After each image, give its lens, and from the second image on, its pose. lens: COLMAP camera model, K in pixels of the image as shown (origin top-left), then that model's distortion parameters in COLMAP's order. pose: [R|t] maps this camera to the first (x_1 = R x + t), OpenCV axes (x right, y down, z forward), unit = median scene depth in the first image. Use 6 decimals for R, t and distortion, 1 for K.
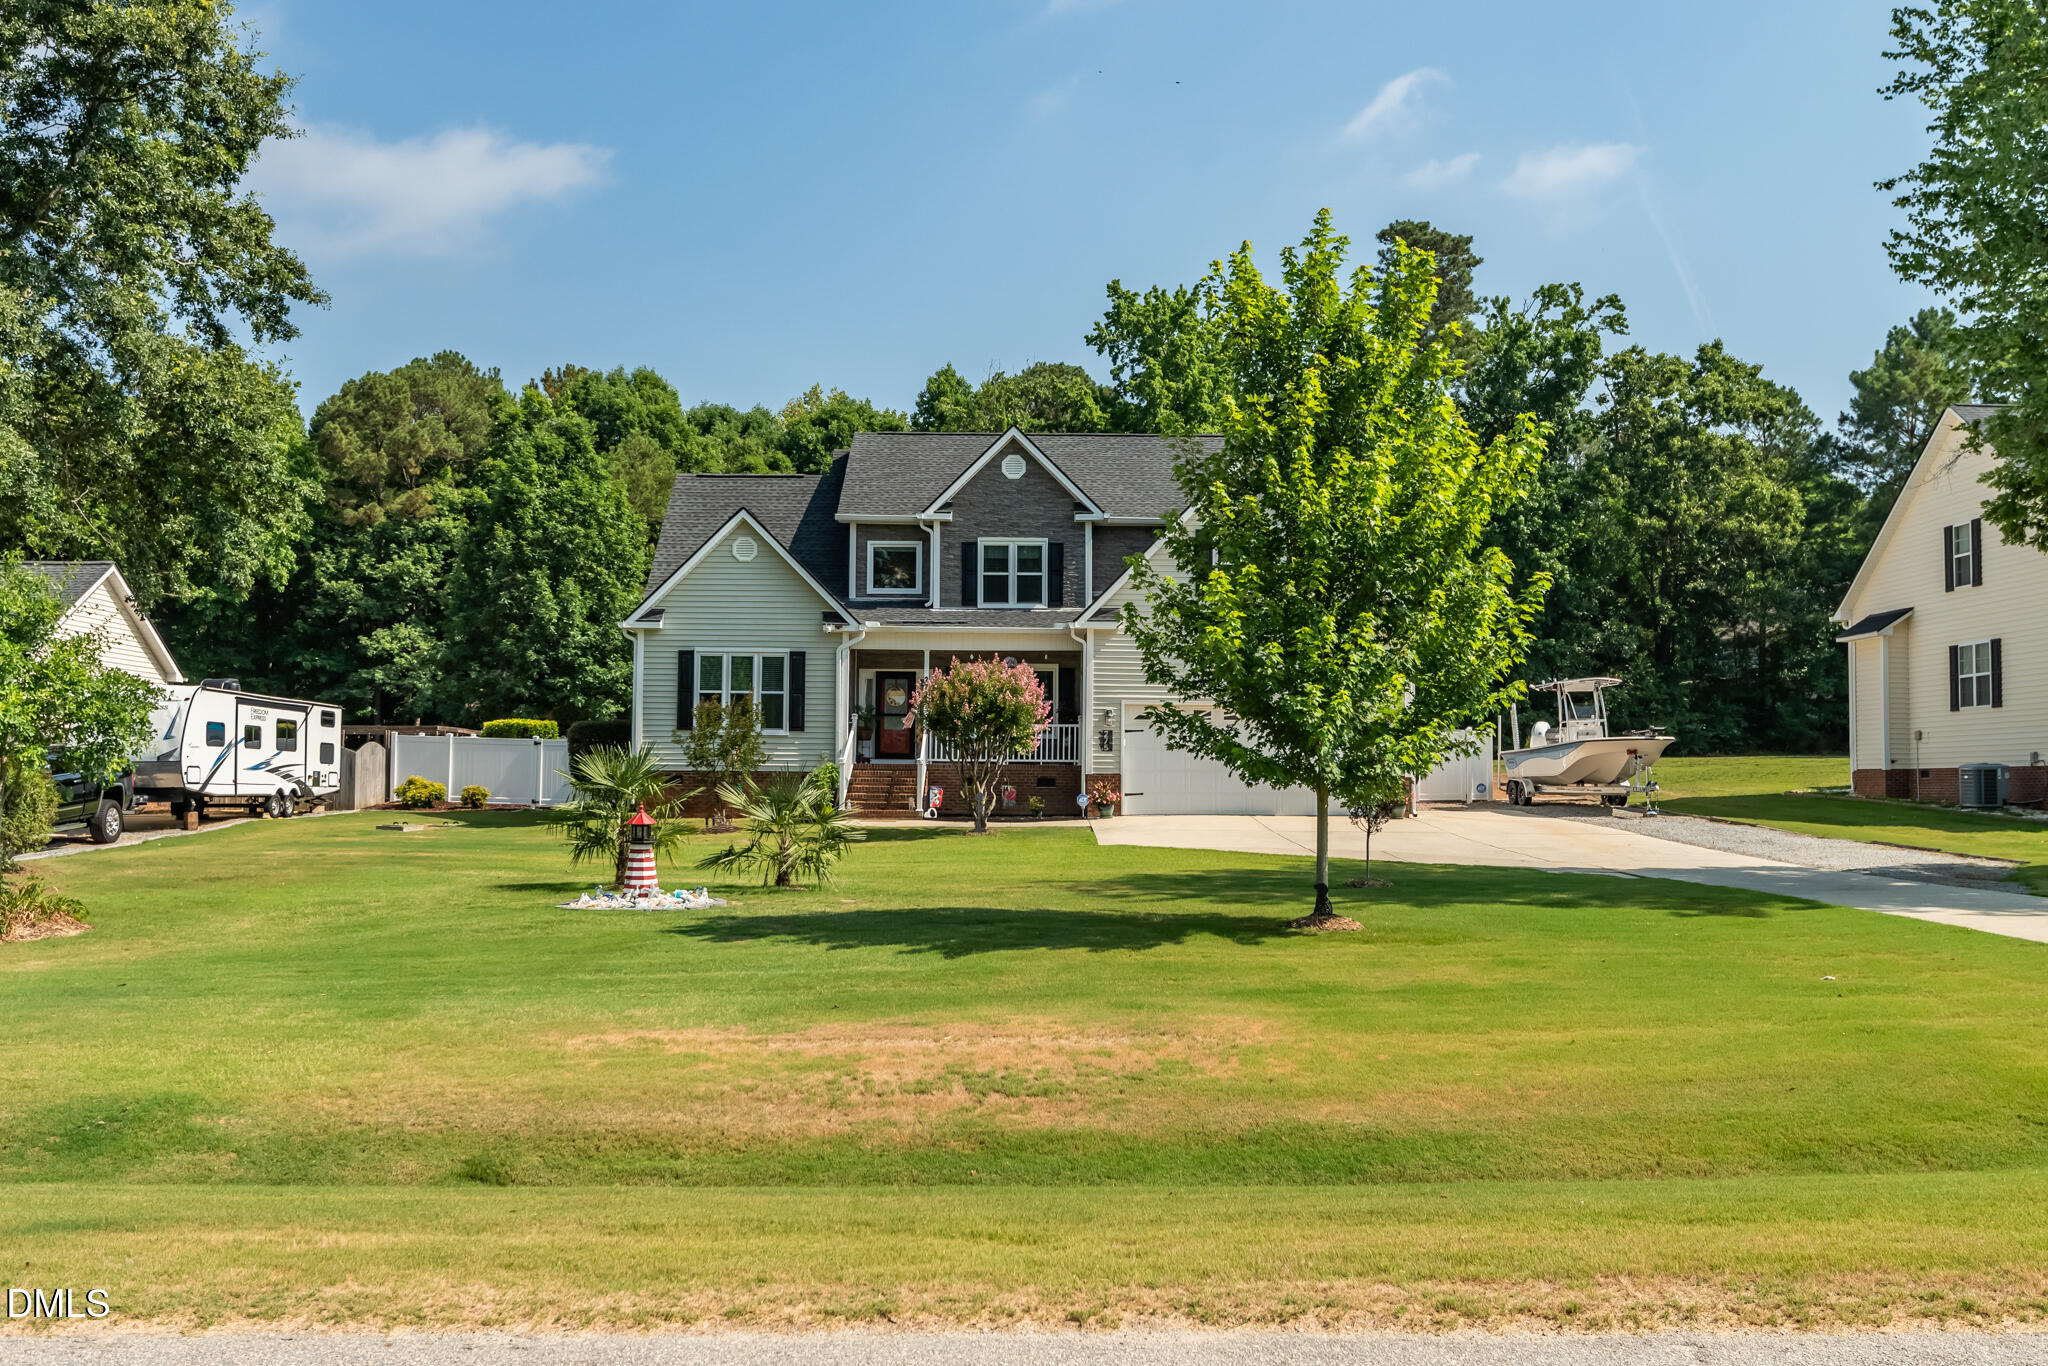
lens RADIAL K [[1706.0, 0, 1025.7], [0, 1706.0, 682.8], [0, 0, 1]] dist [0.001050, 0.000024]
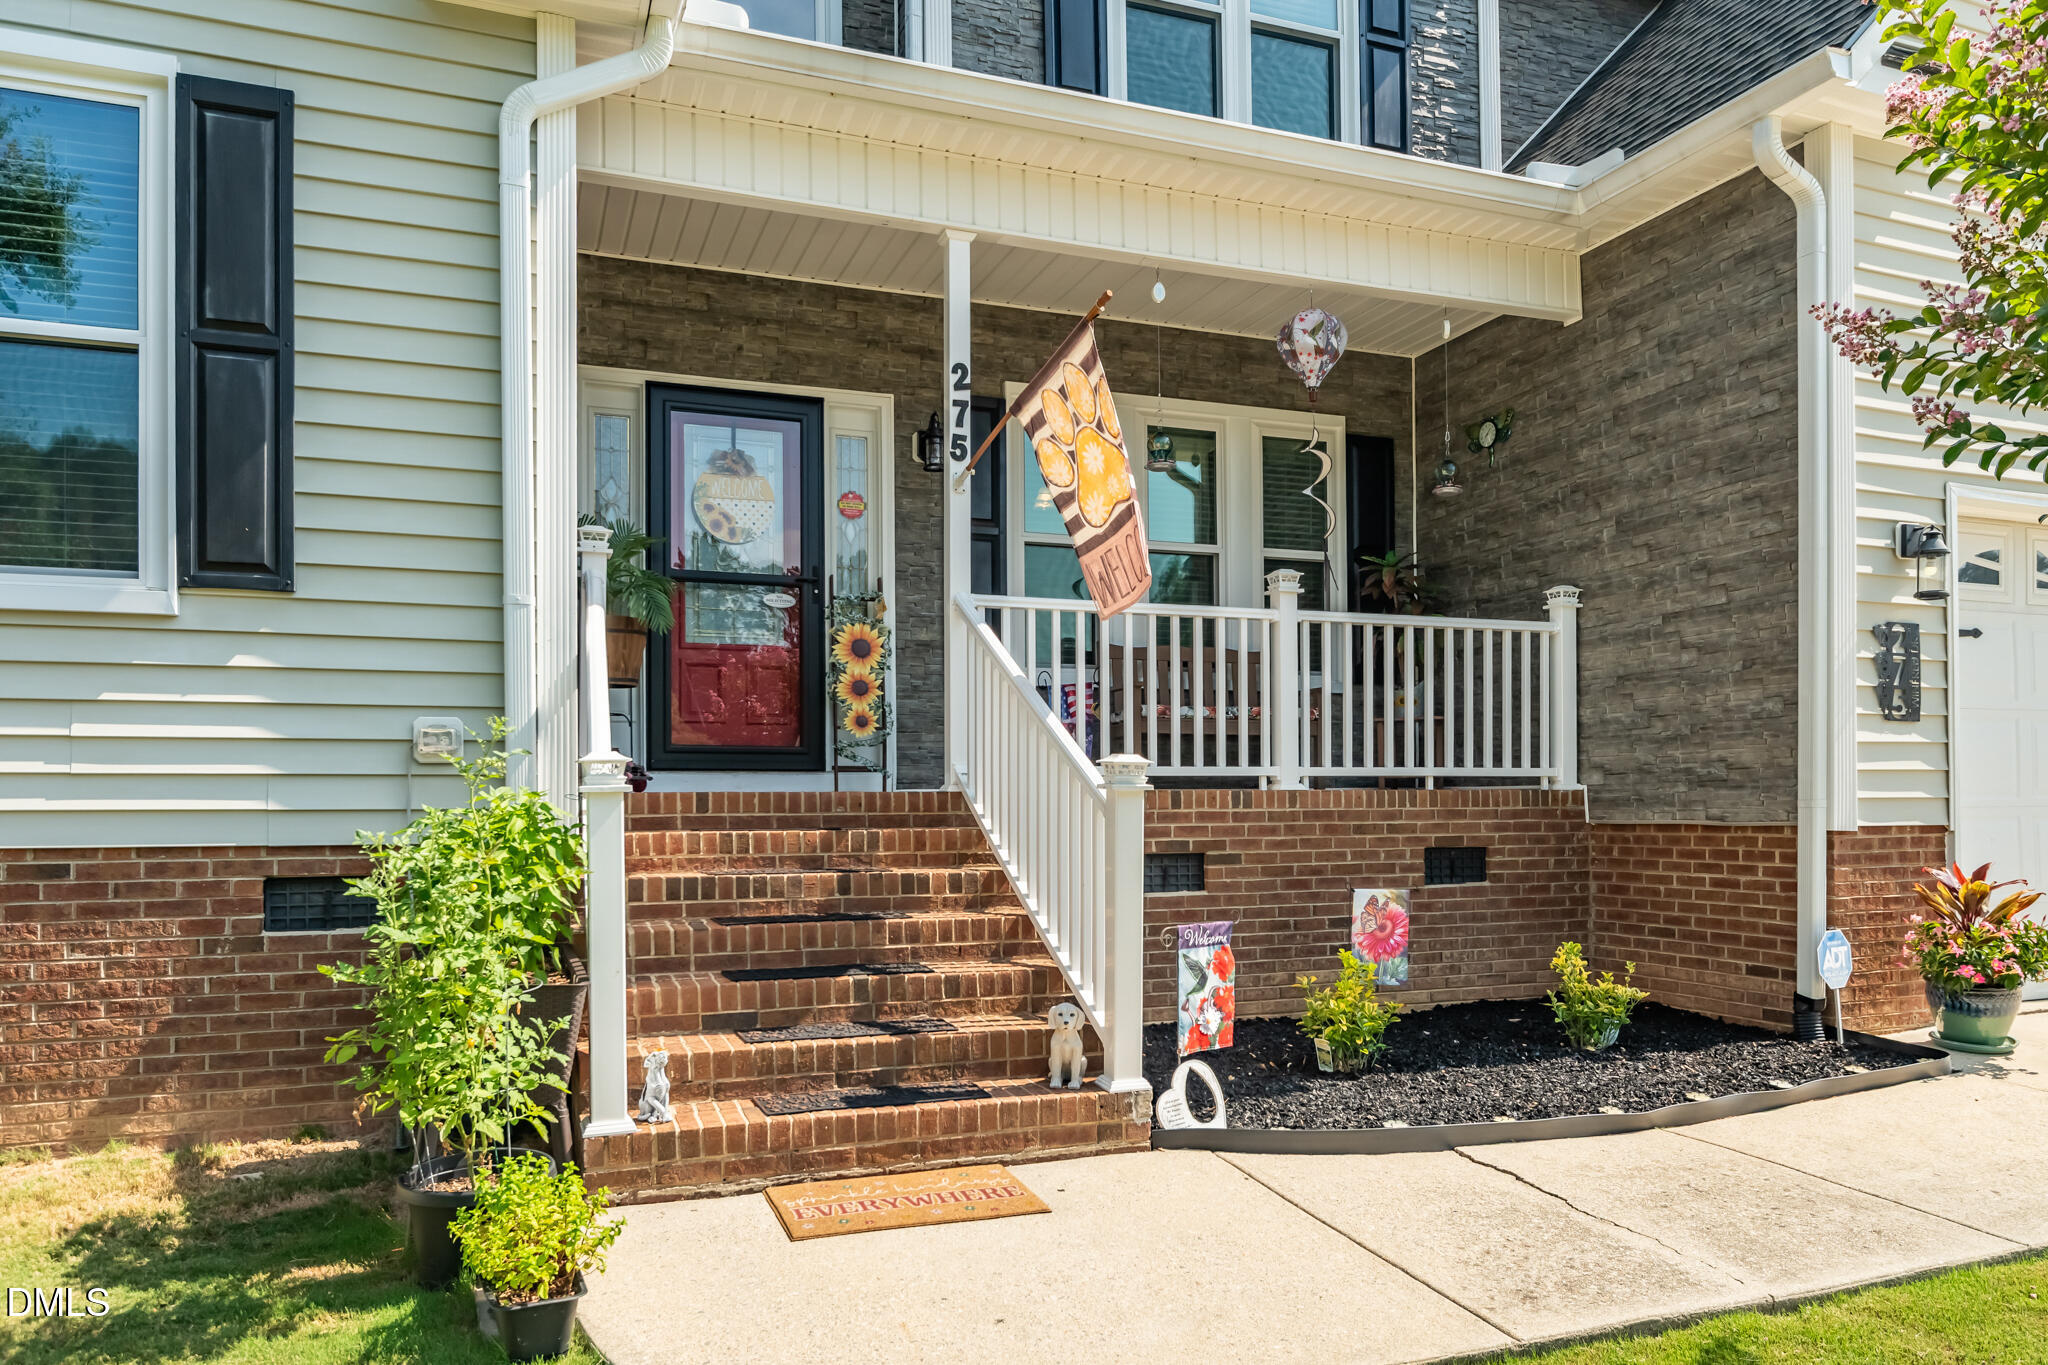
lens RADIAL K [[1385.0, 0, 1047.7], [0, 1385.0, 779.4], [0, 0, 1]] dist [0.002578, 0.000470]
pose [[0.932357, -0.009865, 0.361405, -0.110889], [-0.005663, 0.999107, 0.041882, 0.039762], [-0.361496, -0.041095, 0.931468, 0.853535]]
